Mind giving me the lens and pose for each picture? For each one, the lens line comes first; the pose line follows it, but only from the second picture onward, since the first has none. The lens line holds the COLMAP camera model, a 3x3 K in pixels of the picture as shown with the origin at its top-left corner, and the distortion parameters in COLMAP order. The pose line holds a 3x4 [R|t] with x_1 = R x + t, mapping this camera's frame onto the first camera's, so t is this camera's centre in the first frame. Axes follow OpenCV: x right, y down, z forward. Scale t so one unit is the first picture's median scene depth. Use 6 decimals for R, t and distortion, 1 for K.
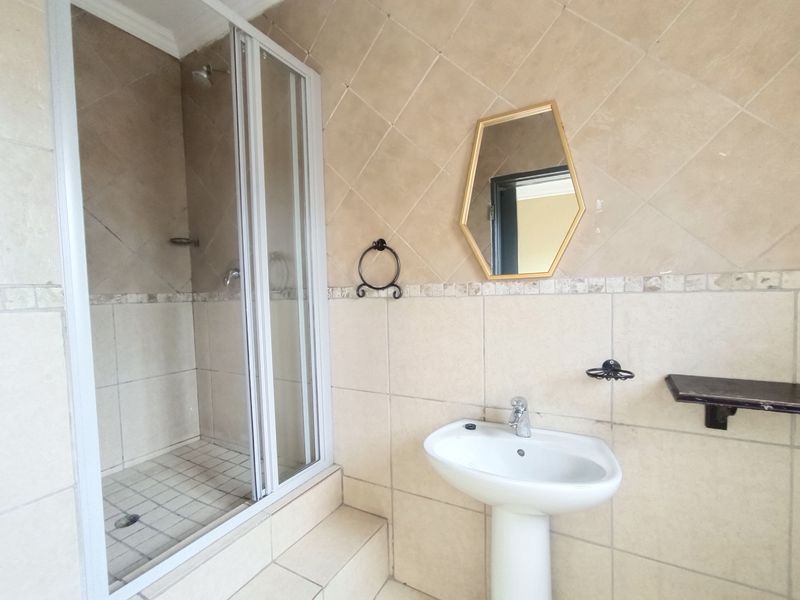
lens RADIAL K [[365.2, 0, 392.2], [0, 365.2, 303.2], [0, 0, 1]] dist [-0.018830, 0.009239]
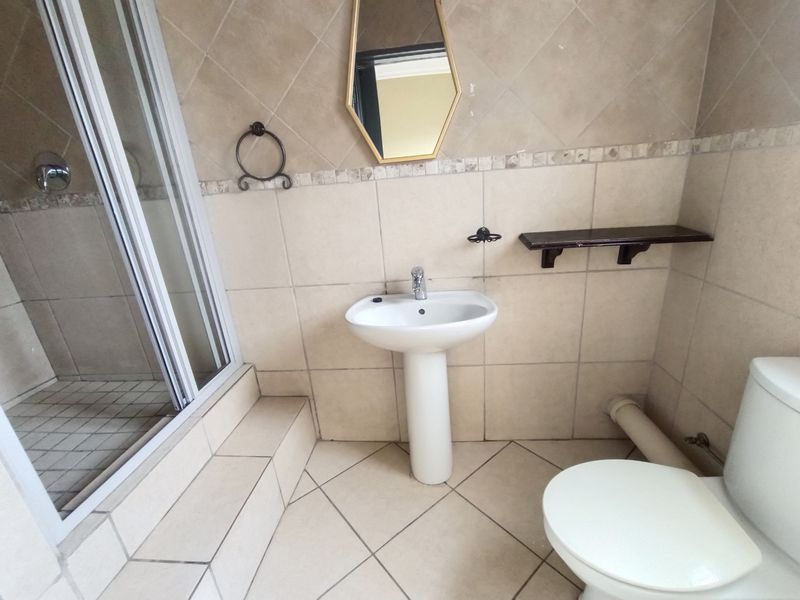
lens RADIAL K [[365.2, 0, 405.4], [0, 365.2, 298.4], [0, 0, 1]] dist [-0.018830, 0.009239]
pose [[0.912803, -0.171627, 0.370586, -0.121251], [0.067428, 0.958292, 0.277722, 0.020138], [-0.402795, -0.228518, 0.886305, -0.048509]]
